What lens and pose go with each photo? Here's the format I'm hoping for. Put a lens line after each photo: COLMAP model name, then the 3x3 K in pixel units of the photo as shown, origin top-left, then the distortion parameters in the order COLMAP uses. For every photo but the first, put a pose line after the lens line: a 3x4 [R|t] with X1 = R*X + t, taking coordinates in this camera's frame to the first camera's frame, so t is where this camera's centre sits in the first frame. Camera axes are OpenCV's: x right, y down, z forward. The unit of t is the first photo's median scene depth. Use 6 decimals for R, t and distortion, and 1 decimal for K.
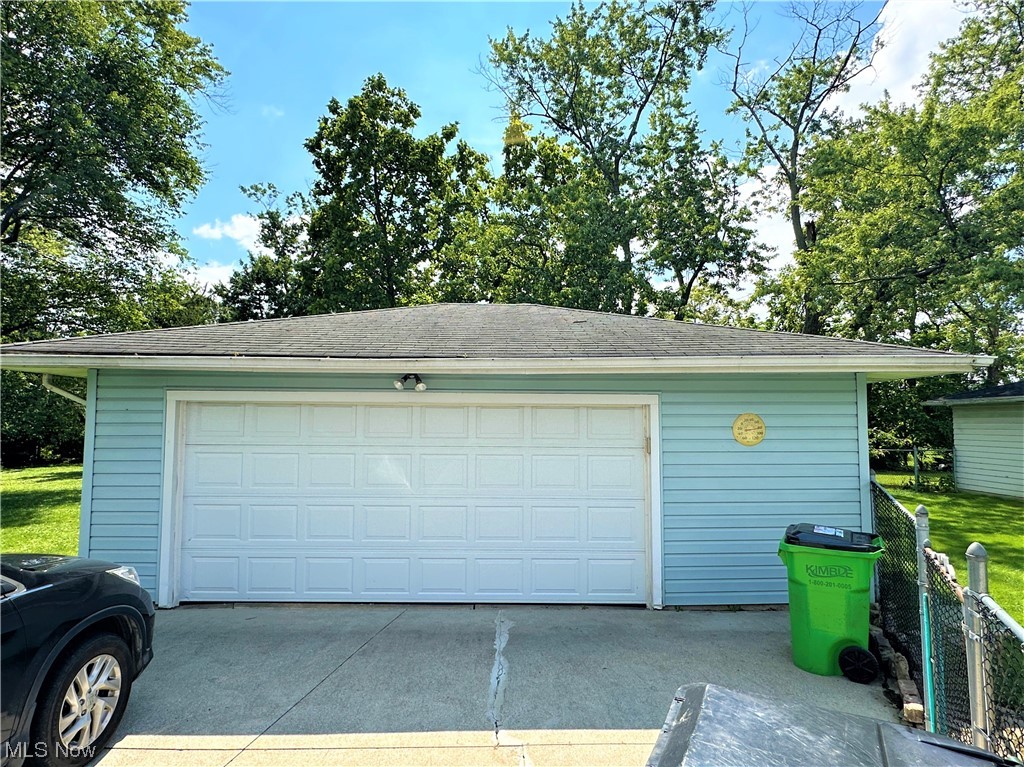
lens RADIAL K [[531.8, 0, 512.0], [0, 531.8, 383.5], [0, 0, 1]] dist [-0.001515, -0.000243]
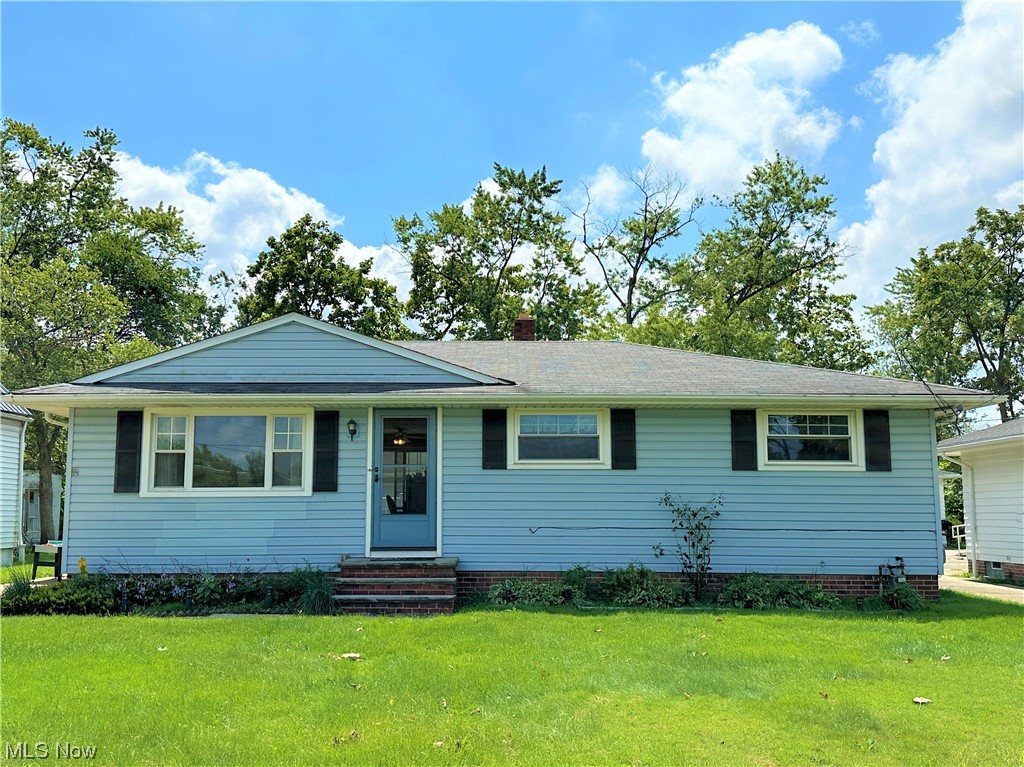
lens RADIAL K [[965.4, 0, 510.0], [0, 965.4, 405.3], [0, 0, 1]] dist [0.100055, -0.003945]
pose [[0.999826, 0.005440, 0.017869, 0.183976], [-0.004487, 0.998588, -0.052931, -0.025272], [-0.018132, 0.052841, 0.998438, -1.273673]]
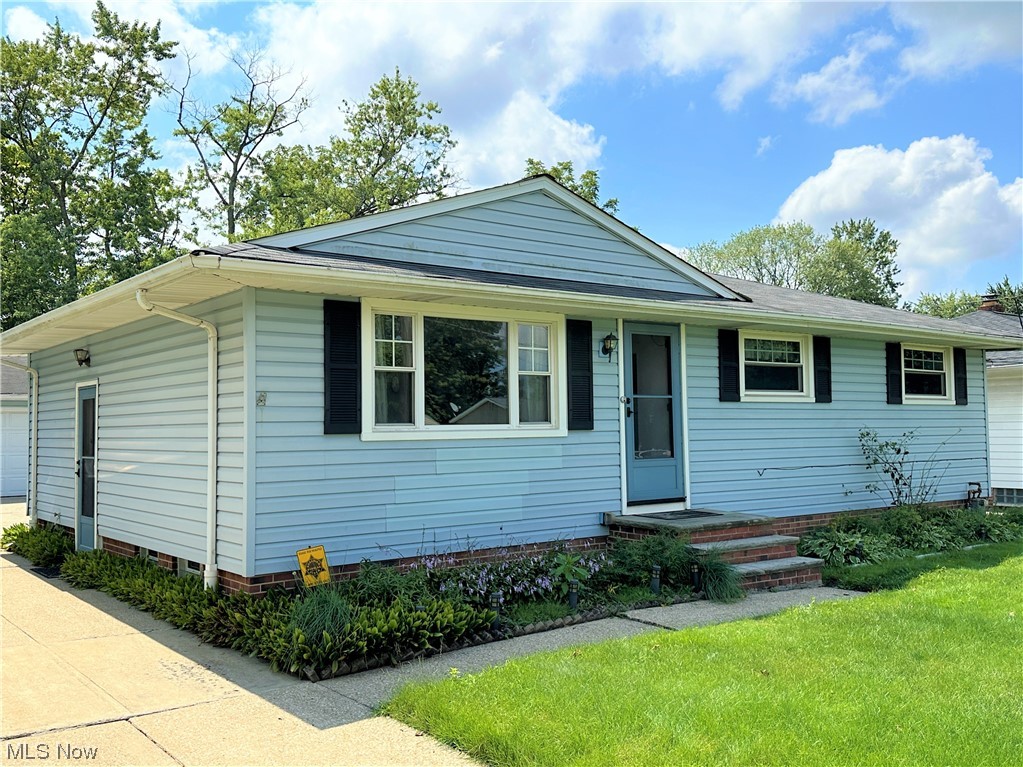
lens RADIAL K [[944.7, 0, 511.5], [0, 944.7, 383.5], [0, 0, 1]] dist [0.064643, -0.010356]
pose [[0.781001, 0.022630, 0.624119, -0.259956], [-0.028181, 0.999602, -0.000981, -0.022730], [-0.623893, -0.016822, 0.781329, -0.950992]]
